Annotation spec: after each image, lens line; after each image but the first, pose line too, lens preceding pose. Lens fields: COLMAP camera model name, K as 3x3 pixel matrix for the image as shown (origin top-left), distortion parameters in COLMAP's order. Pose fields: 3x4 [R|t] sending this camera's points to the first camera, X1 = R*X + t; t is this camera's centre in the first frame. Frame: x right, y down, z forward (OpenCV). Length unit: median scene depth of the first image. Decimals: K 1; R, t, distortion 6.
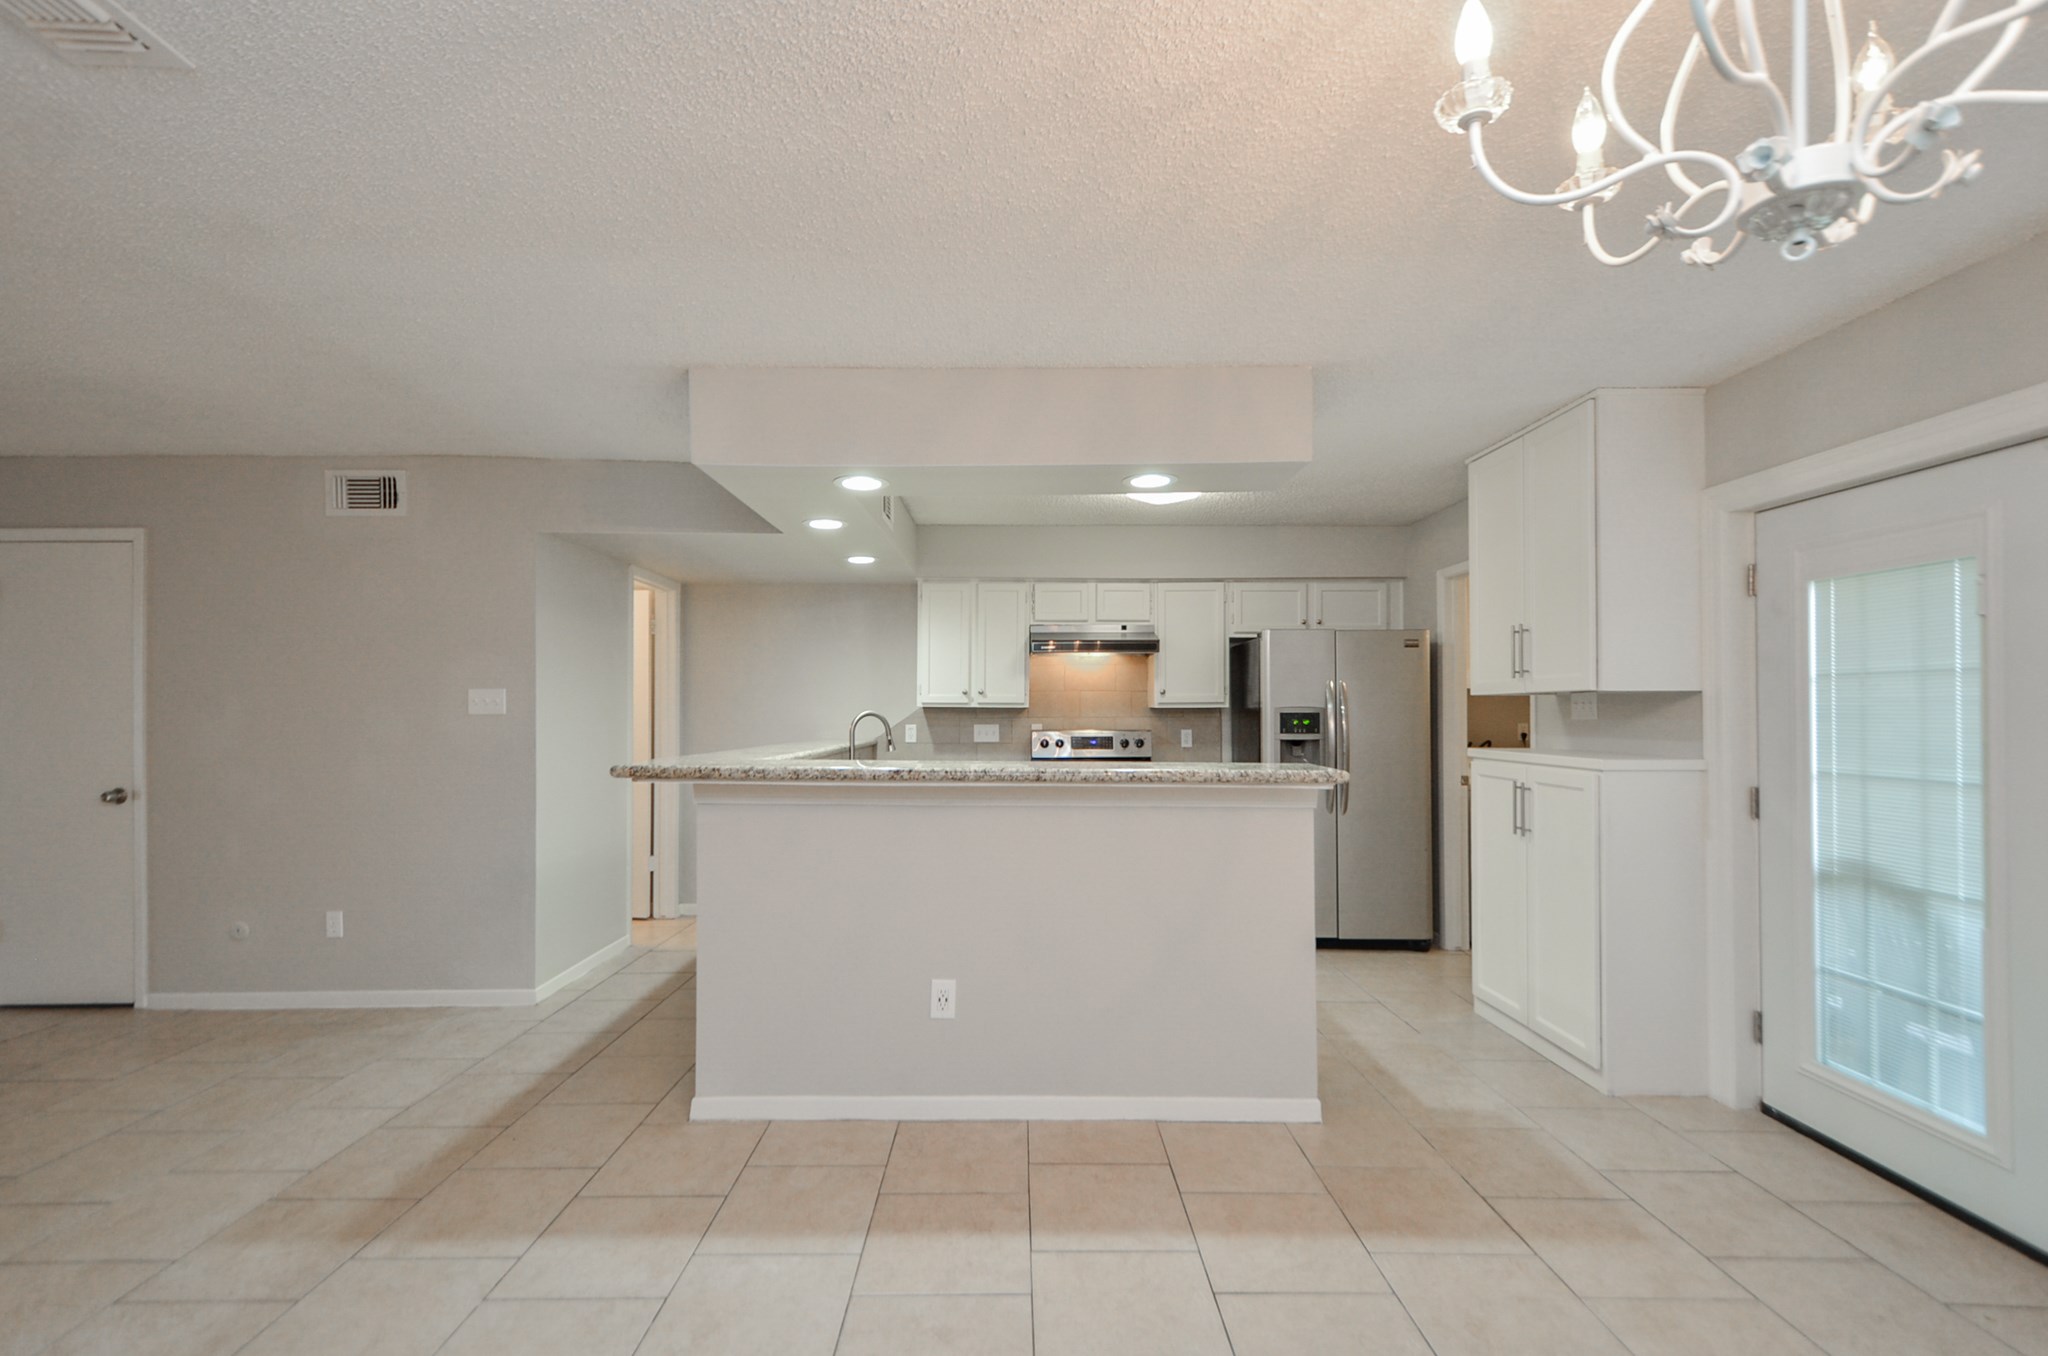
lens RADIAL K [[889.2, 0, 1019.3], [0, 889.2, 700.6], [0, 0, 1]] dist [0.021587, -0.009710]
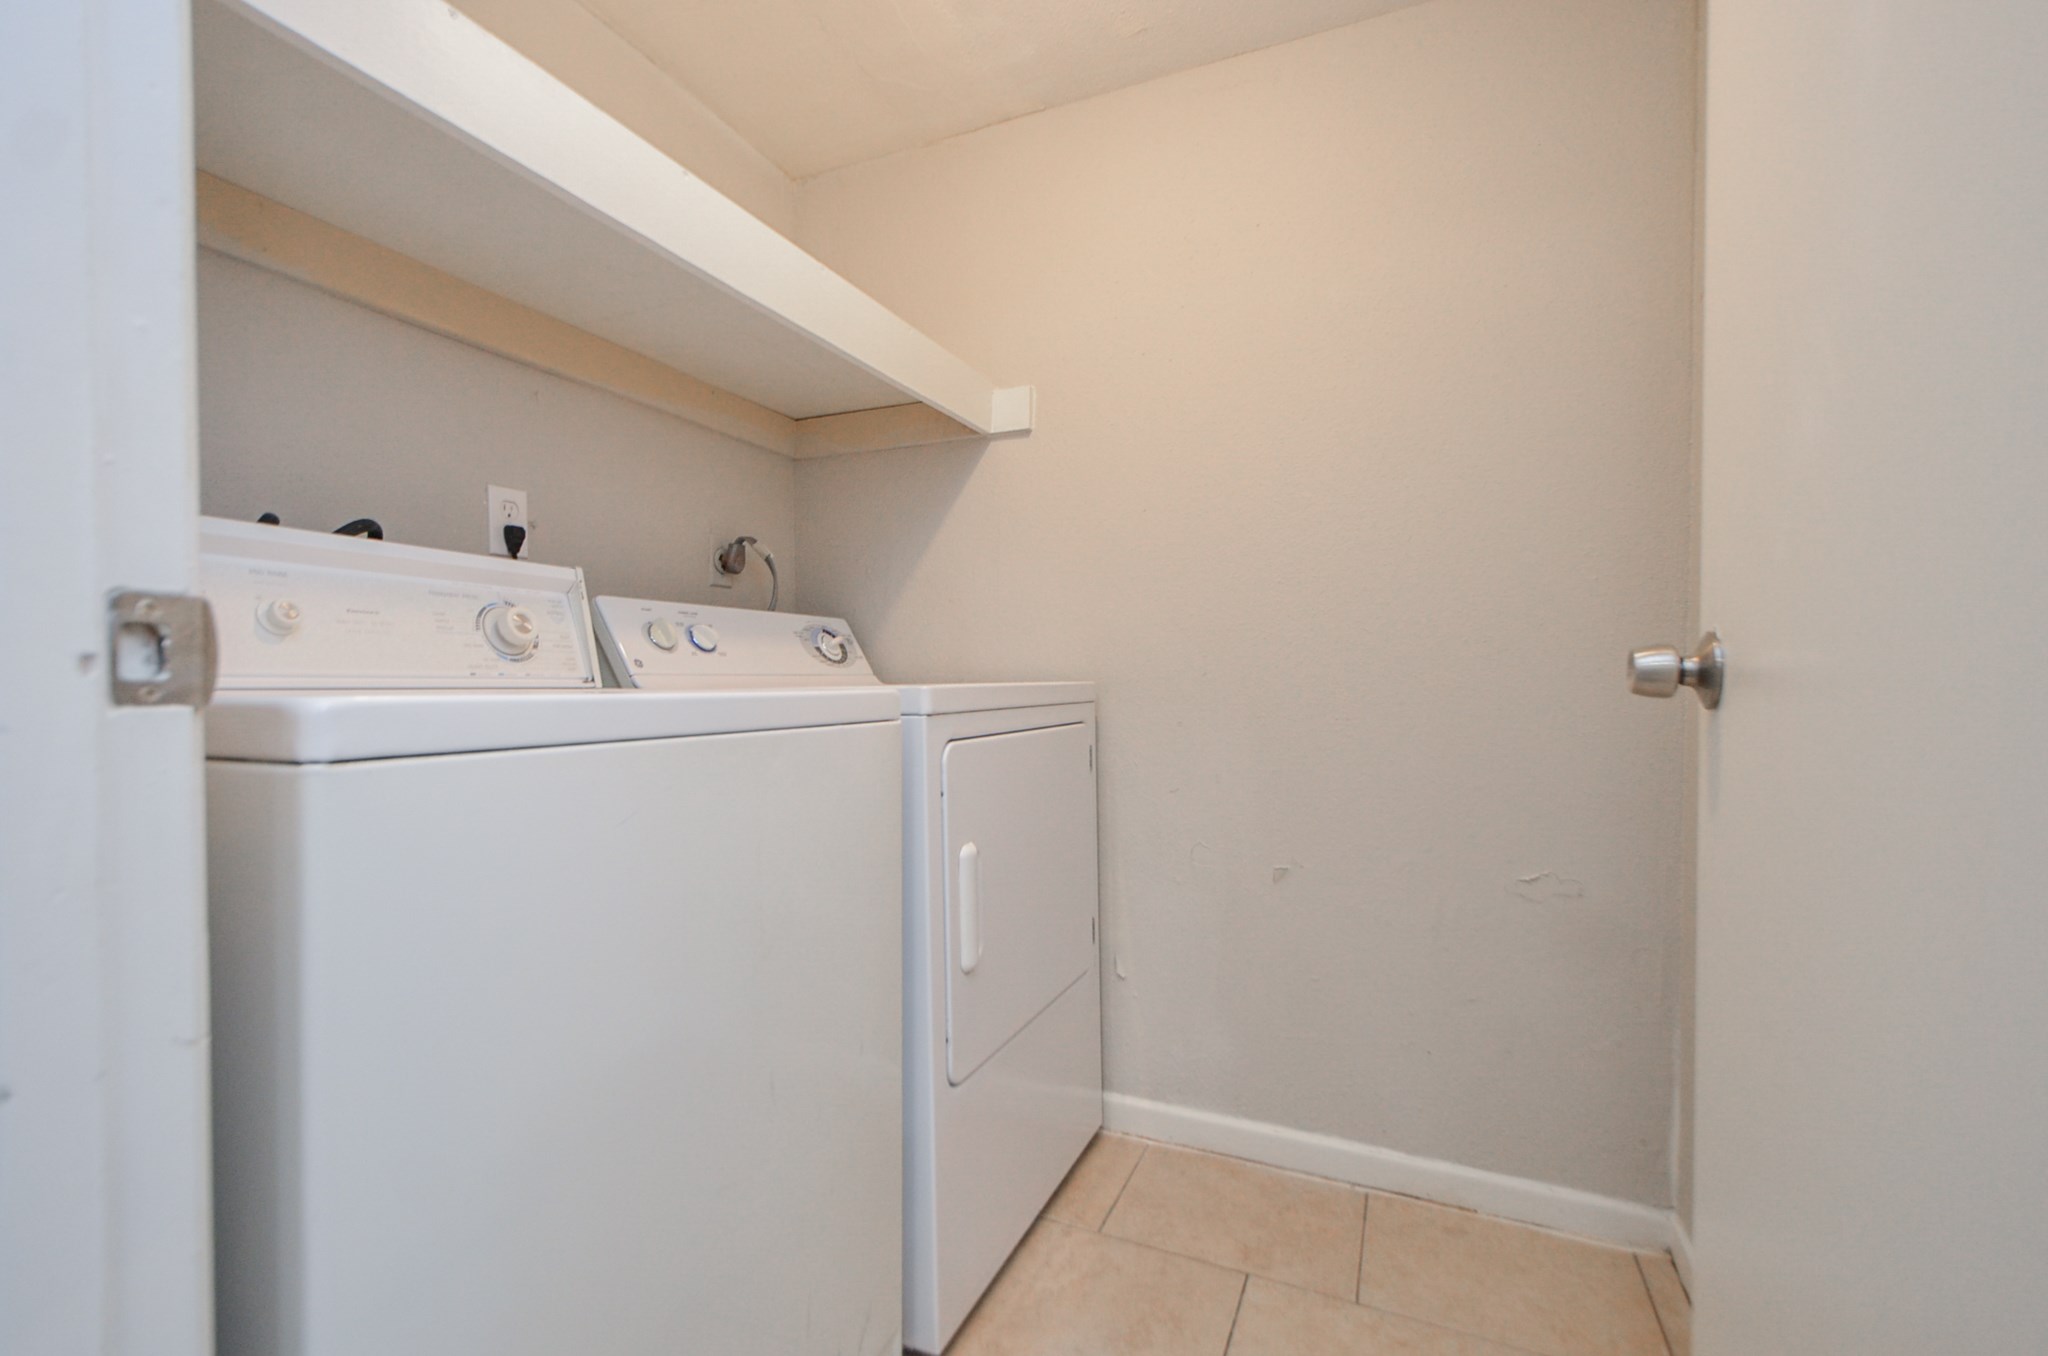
lens RADIAL K [[895.2, 0, 1020.8], [0, 895.2, 695.5], [0, 0, 1]] dist [0.023419, -0.009685]
pose [[0.403748, -0.009619, 0.914820, 0.701717], [-0.008443, 0.999863, 0.014239, 0.146648], [-0.914831, -0.013473, 0.403612, 1.387998]]
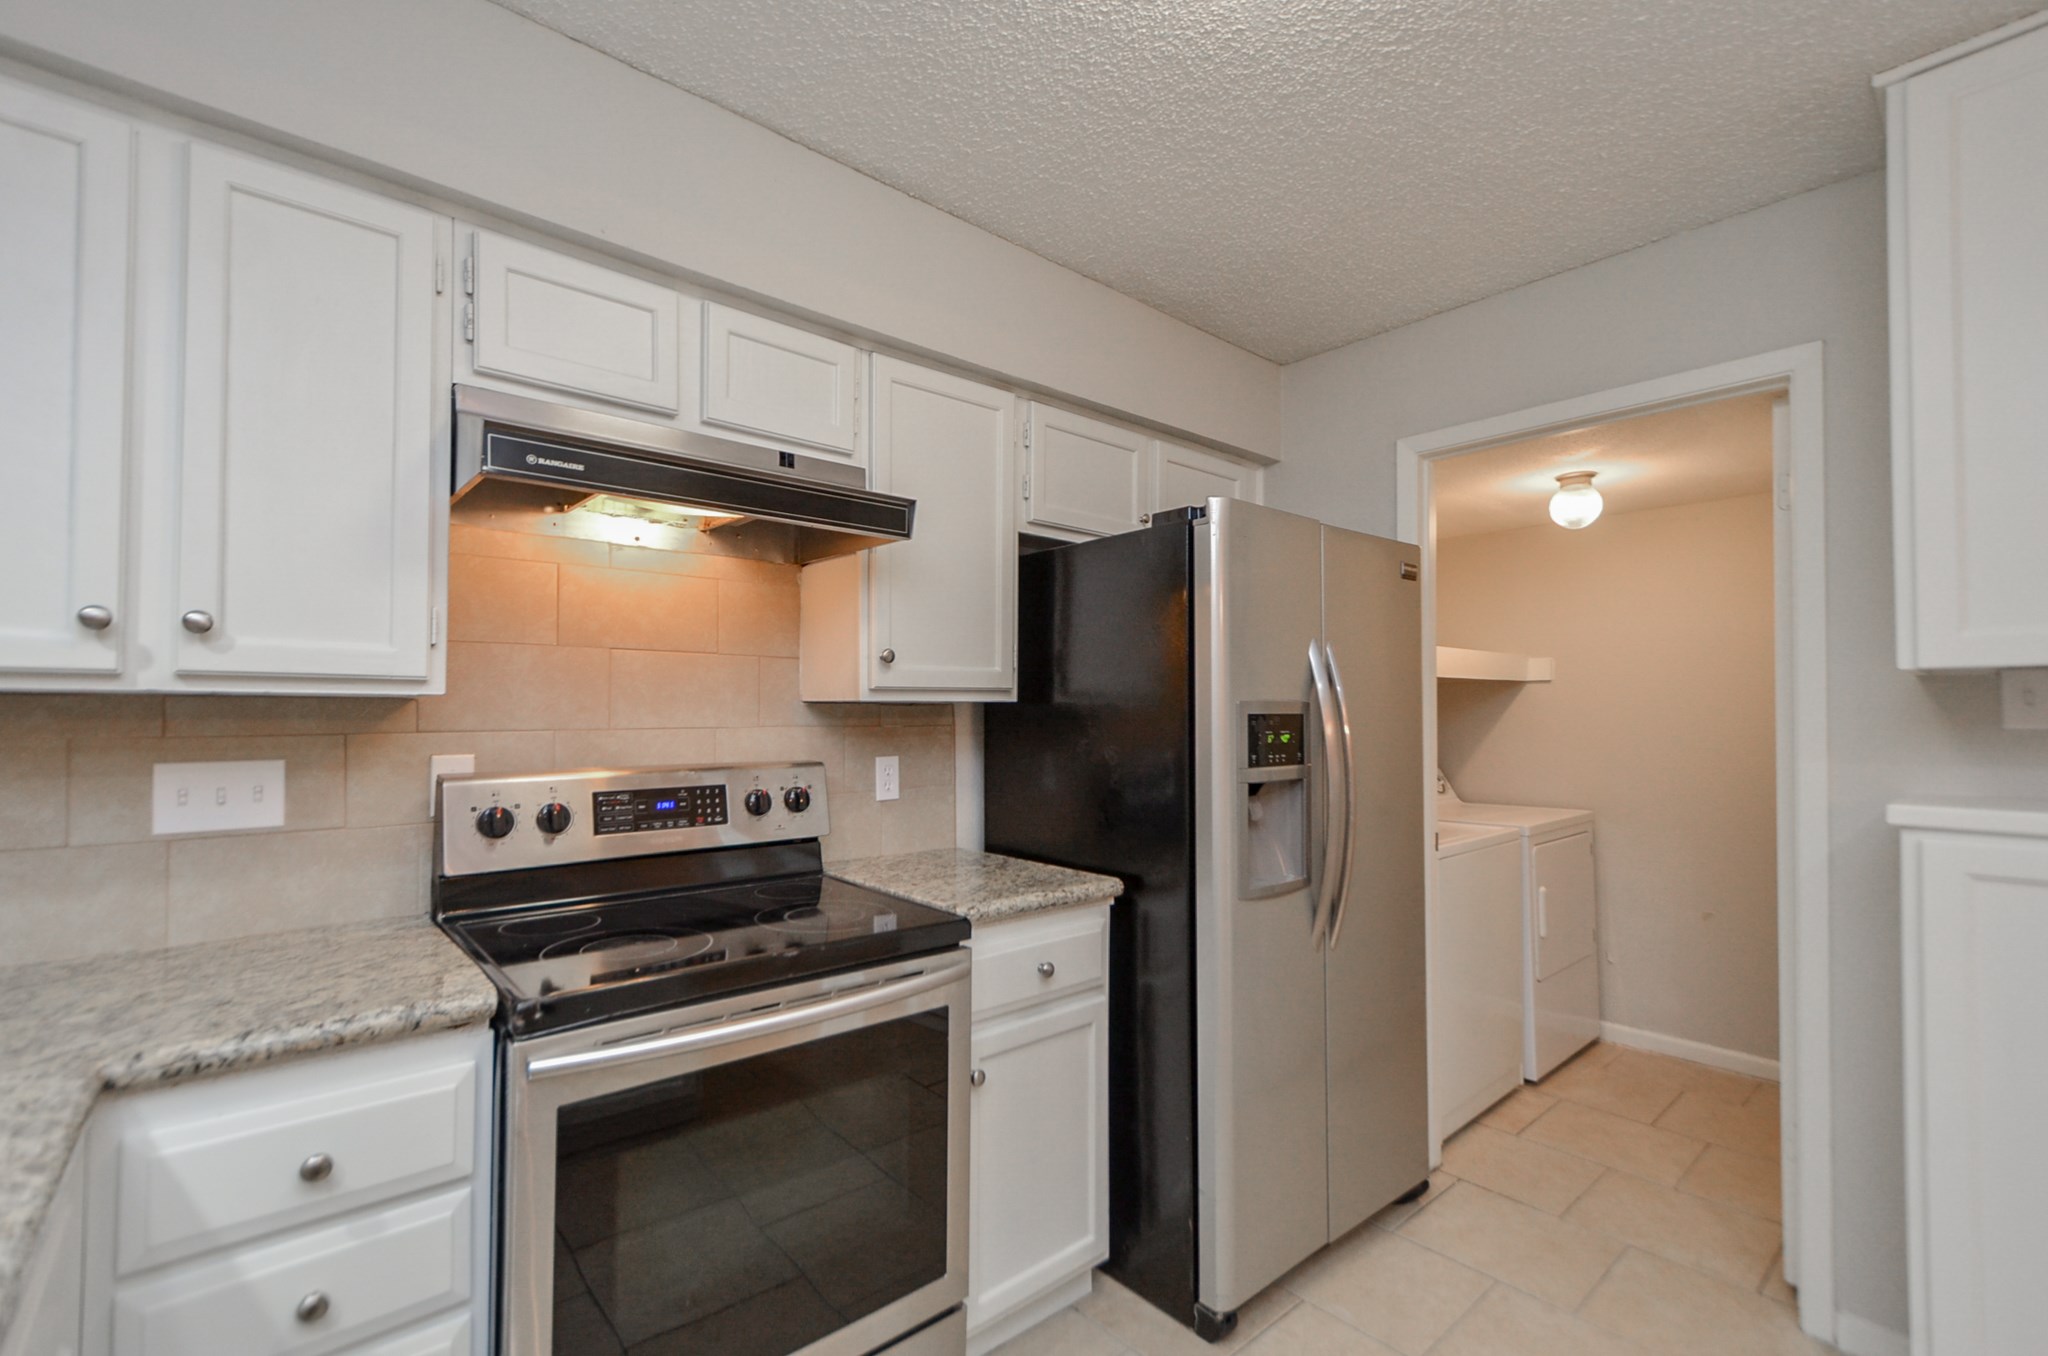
lens RADIAL K [[895.2, 0, 1020.8], [0, 895.2, 695.5], [0, 0, 1]] dist [0.023419, -0.009685]
pose [[0.754382, 0.012923, 0.656309, -0.061550], [-0.007139, 0.999909, -0.011483, 0.016513], [-0.656397, 0.003977, 0.754405, 1.185907]]
